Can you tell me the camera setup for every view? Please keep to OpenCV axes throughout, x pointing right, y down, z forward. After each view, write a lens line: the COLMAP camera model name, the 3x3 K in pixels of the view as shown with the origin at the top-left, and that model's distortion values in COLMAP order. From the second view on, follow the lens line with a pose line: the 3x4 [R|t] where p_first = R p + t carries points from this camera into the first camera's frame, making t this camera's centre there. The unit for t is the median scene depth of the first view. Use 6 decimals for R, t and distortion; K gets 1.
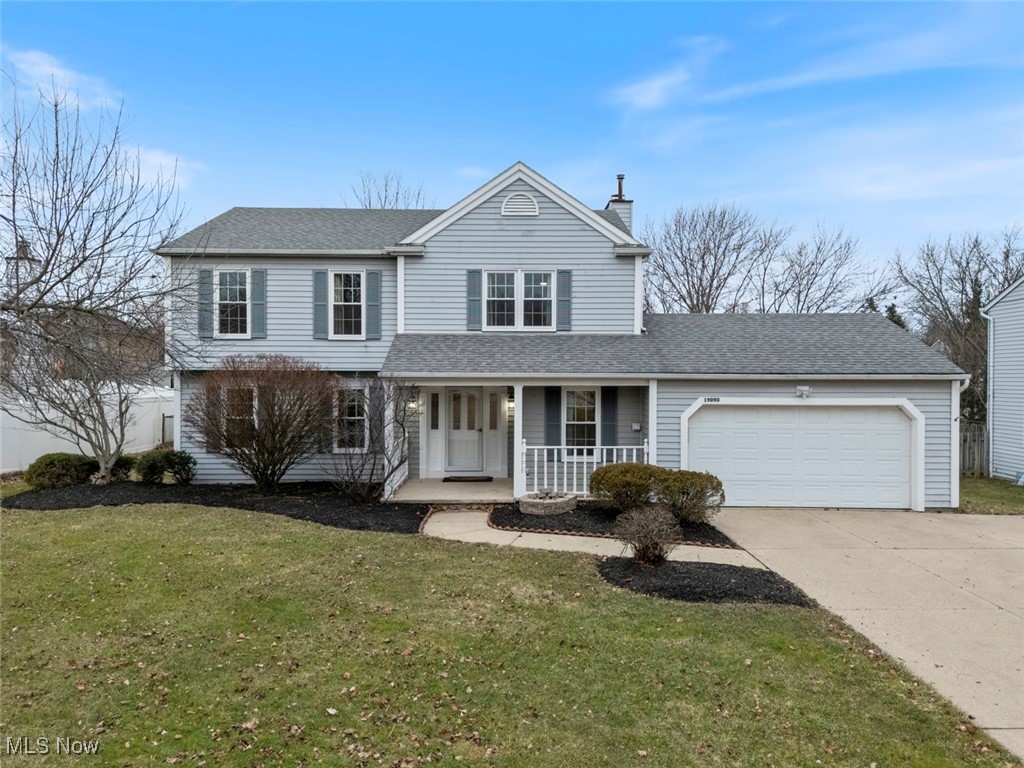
lens RADIAL K [[745.6, 0, 506.7], [0, 745.6, 386.5], [0, 0, 1]] dist [0.082645, -0.086962]
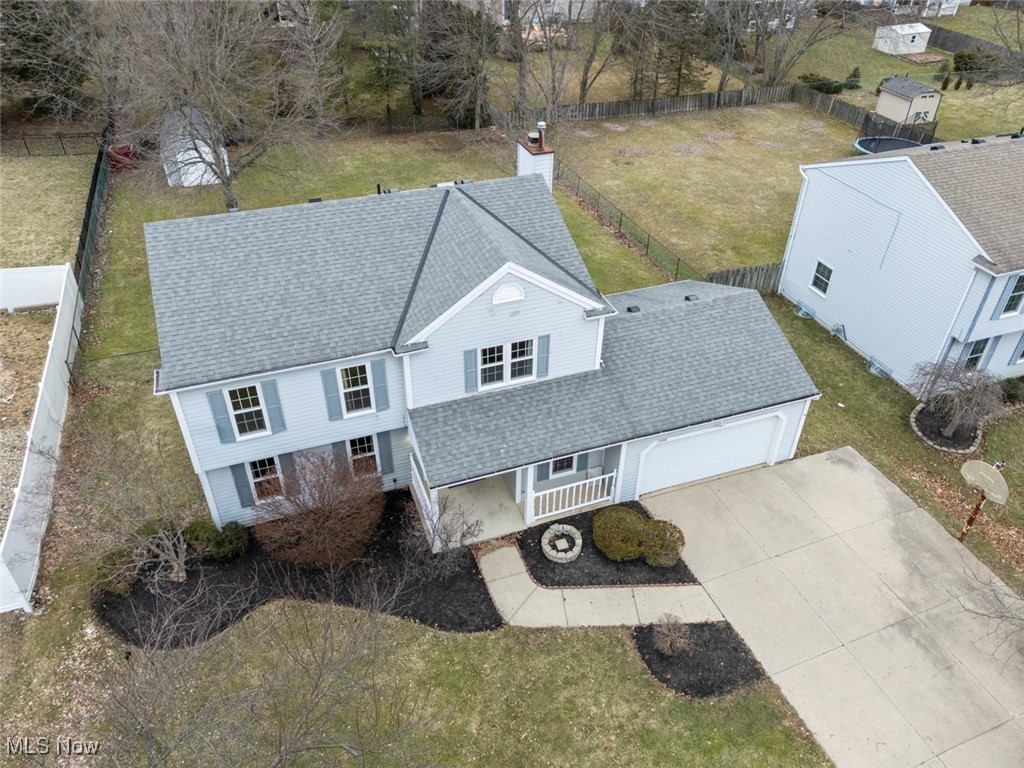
lens RADIAL K [[745.6, 0, 506.7], [0, 745.6, 386.5], [0, 0, 1]] dist [0.082645, -0.086962]
pose [[0.936367, -0.215873, 0.276794, -0.316038], [0.006848, 0.799623, 0.600464, -0.789576], [-0.350955, -0.560359, 0.750219, 0.101773]]
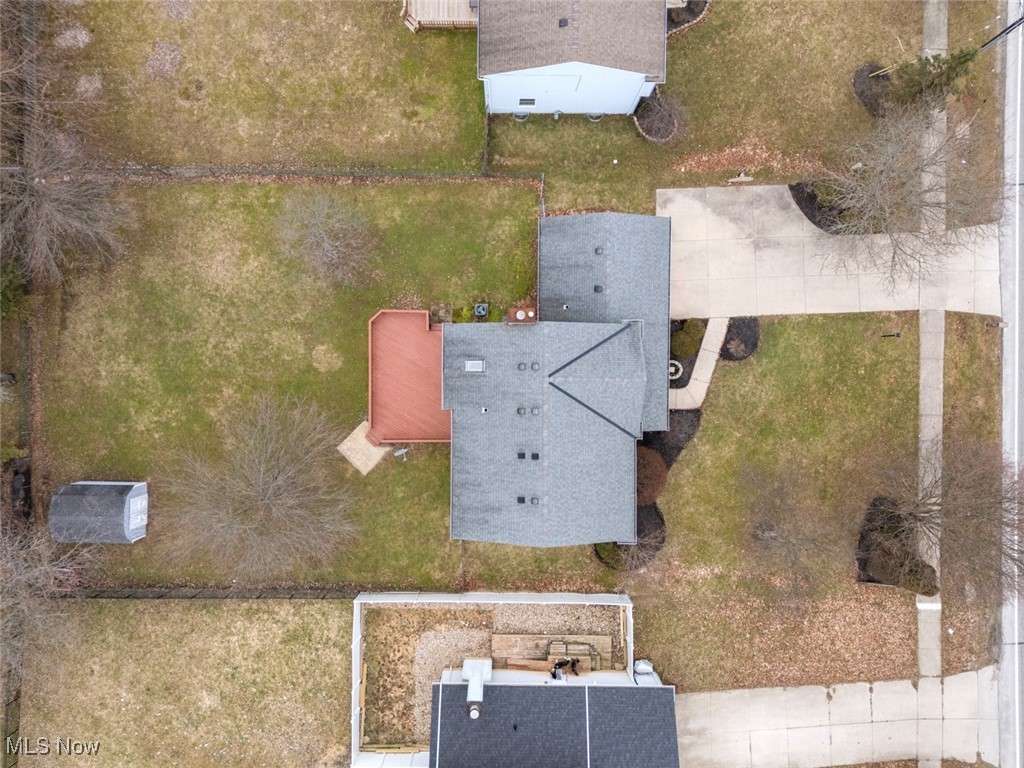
lens RADIAL K [[745.6, 0, 506.7], [0, 745.6, 386.5], [0, 0, 1]] dist [0.082645, -0.086962]
pose [[-0.006485, -0.999446, -0.032655, 0.072533], [0.007960, -0.032706, 0.999433, -2.428191], [-0.999947, 0.006221, 0.008168, 1.370683]]
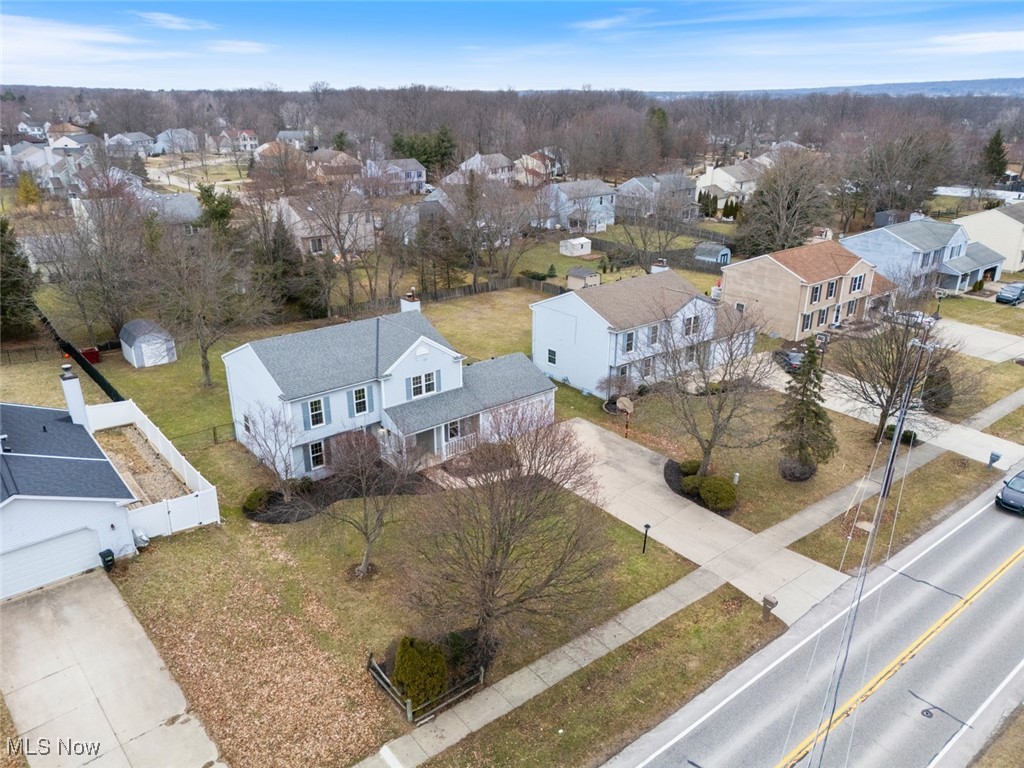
lens RADIAL K [[745.6, 0, 506.7], [0, 745.6, 386.5], [0, 0, 1]] dist [0.082645, -0.086962]
pose [[0.768214, -0.244523, 0.591655, -1.296738], [0.012897, 0.929905, 0.367573, -1.059066], [-0.640063, -0.274744, 0.717520, -1.046493]]
